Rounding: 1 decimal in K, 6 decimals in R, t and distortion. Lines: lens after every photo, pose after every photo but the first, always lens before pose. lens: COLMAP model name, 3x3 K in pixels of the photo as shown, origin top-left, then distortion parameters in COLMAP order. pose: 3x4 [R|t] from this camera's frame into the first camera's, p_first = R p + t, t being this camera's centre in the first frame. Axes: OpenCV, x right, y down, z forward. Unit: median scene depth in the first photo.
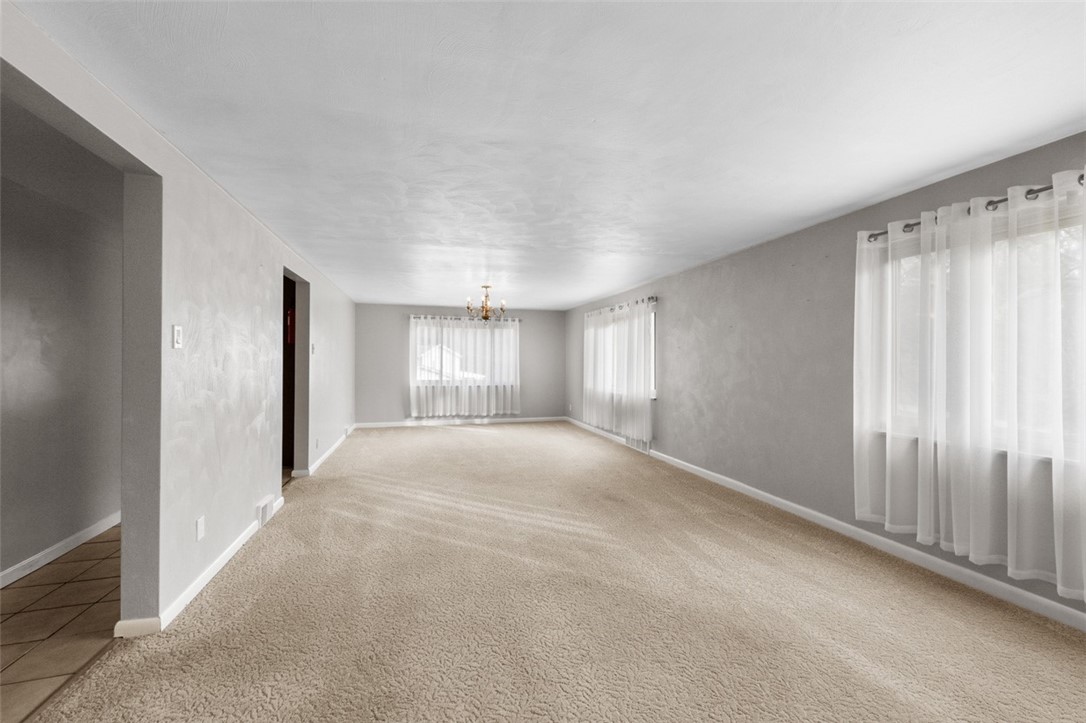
lens RADIAL K [[427.4, 0, 547.2], [0, 427.4, 360.1], [0, 0, 1]] dist [-0.001928, -0.001023]
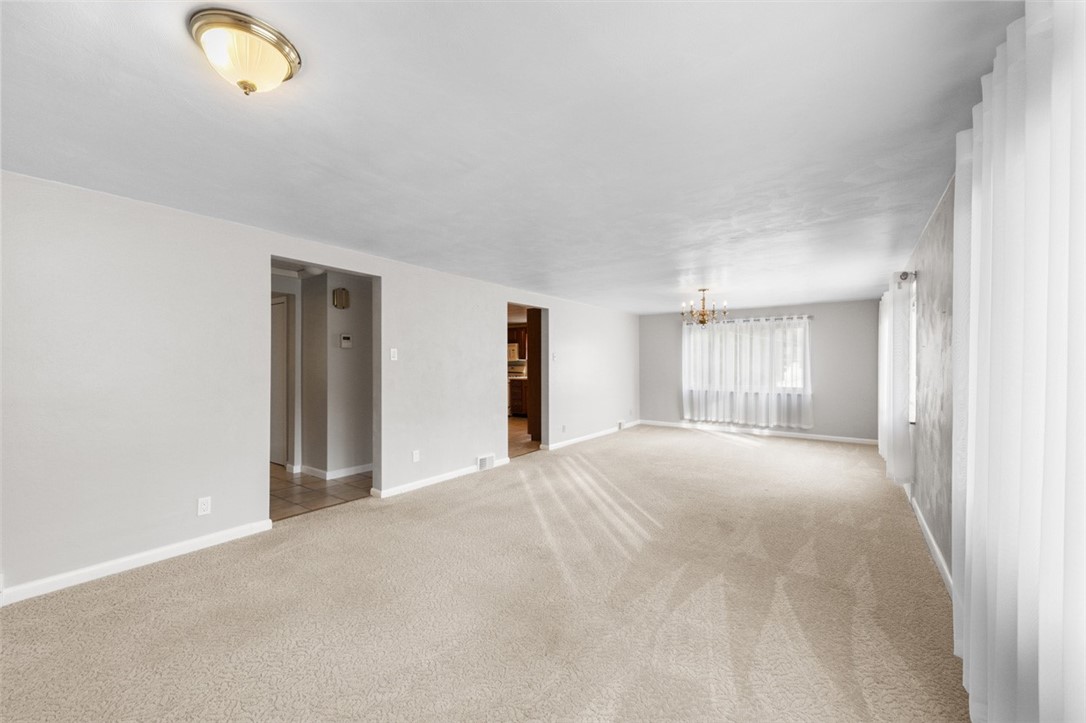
lens RADIAL K [[427.4, 0, 548.9], [0, 427.4, 365.6], [0, 0, 1]] dist [-0.001928, -0.001023]
pose [[0.616645, -0.000606, -0.787241, 0.293595], [0.002093, 0.999997, 0.000869, 0.000027], [0.787238, -0.002183, 0.616645, 0.089954]]
